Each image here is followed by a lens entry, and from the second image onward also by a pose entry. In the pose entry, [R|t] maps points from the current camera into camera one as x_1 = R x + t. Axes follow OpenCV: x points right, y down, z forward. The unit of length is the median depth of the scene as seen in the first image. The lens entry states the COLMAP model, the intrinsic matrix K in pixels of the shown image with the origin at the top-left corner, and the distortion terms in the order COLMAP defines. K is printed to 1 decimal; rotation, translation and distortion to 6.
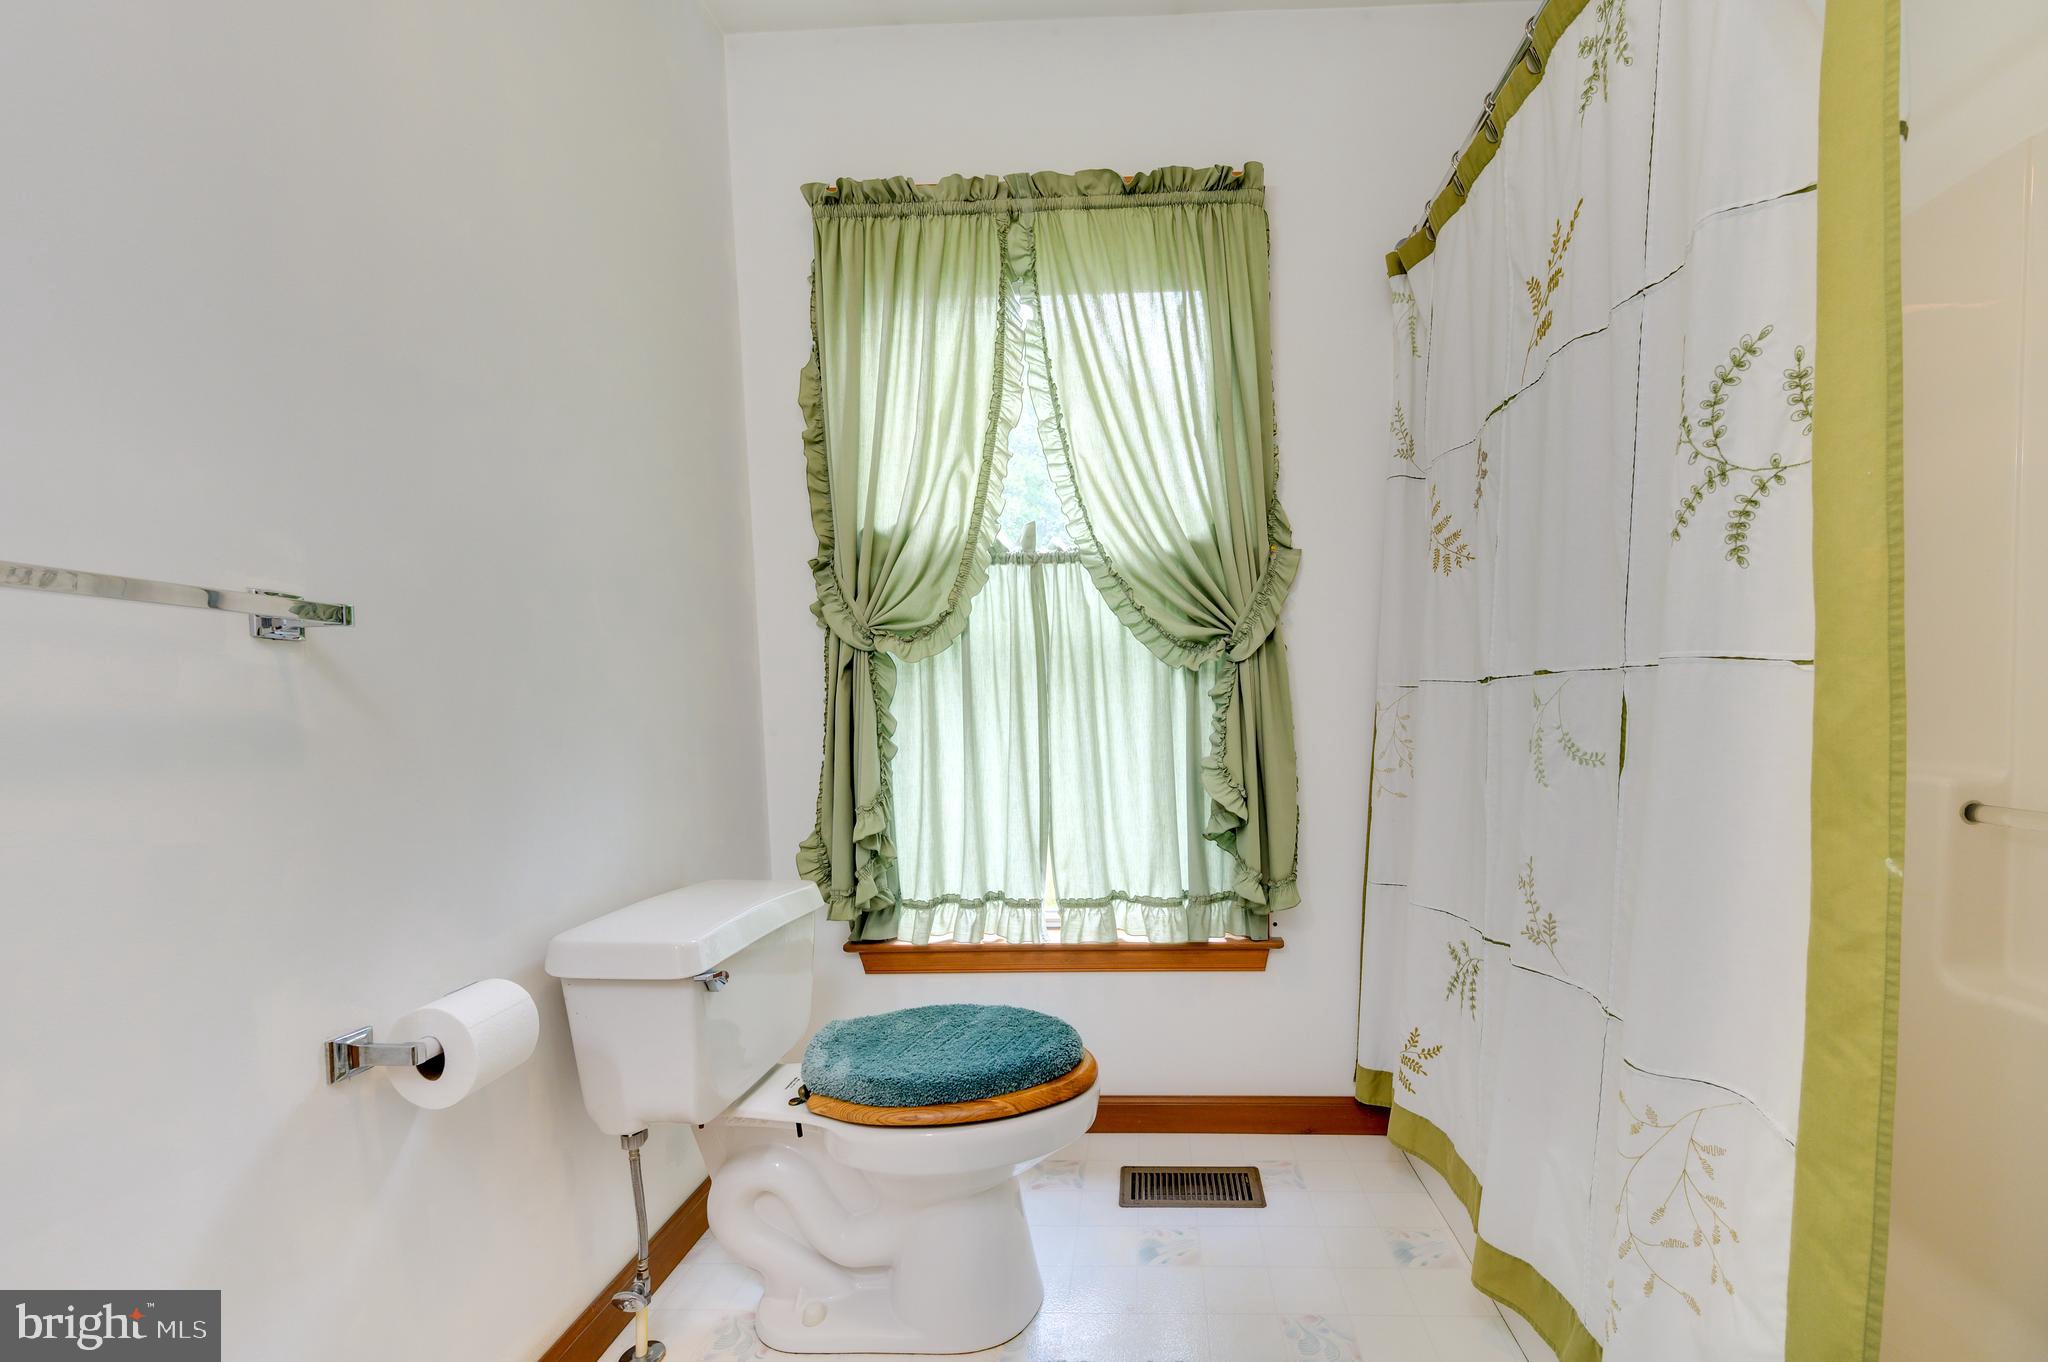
lens RADIAL K [[915.5, 0, 1214.5], [0, 915.5, 771.5], [0, 0, 1]] dist [0.000680, -0.000226]
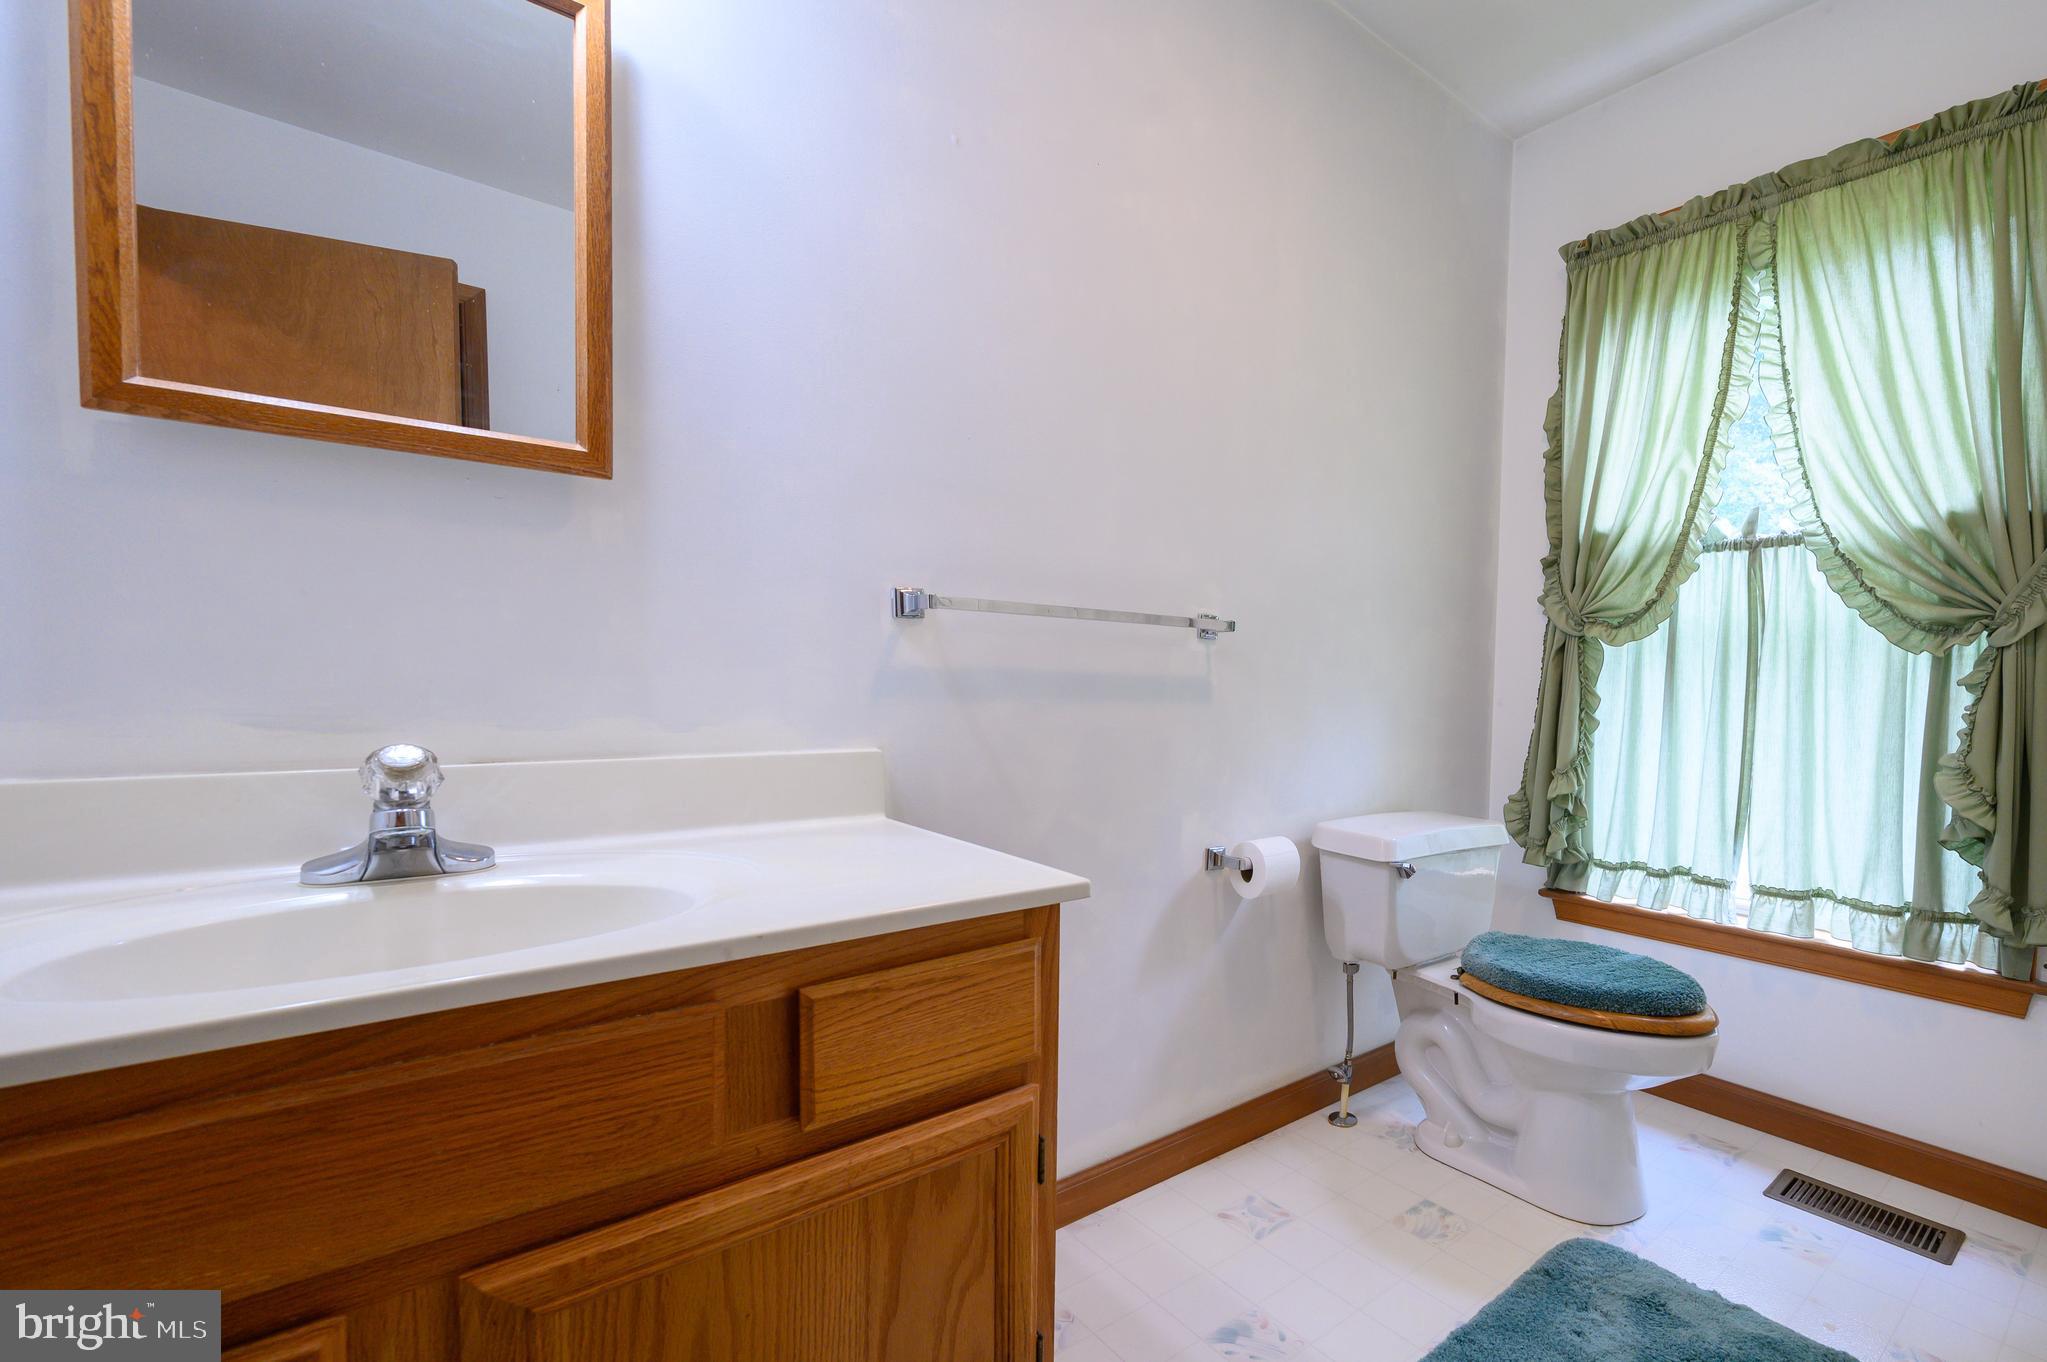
lens RADIAL K [[873.7, 0, 1023.5], [0, 873.7, 681.0], [0, 0, 1]] dist [-0.000496, 0.000351]
pose [[0.529250, 0.032343, -0.847849, 0.204528], [-0.091808, 0.995589, -0.019330, 0.010462], [0.843484, 0.088070, 0.529885, -0.180067]]
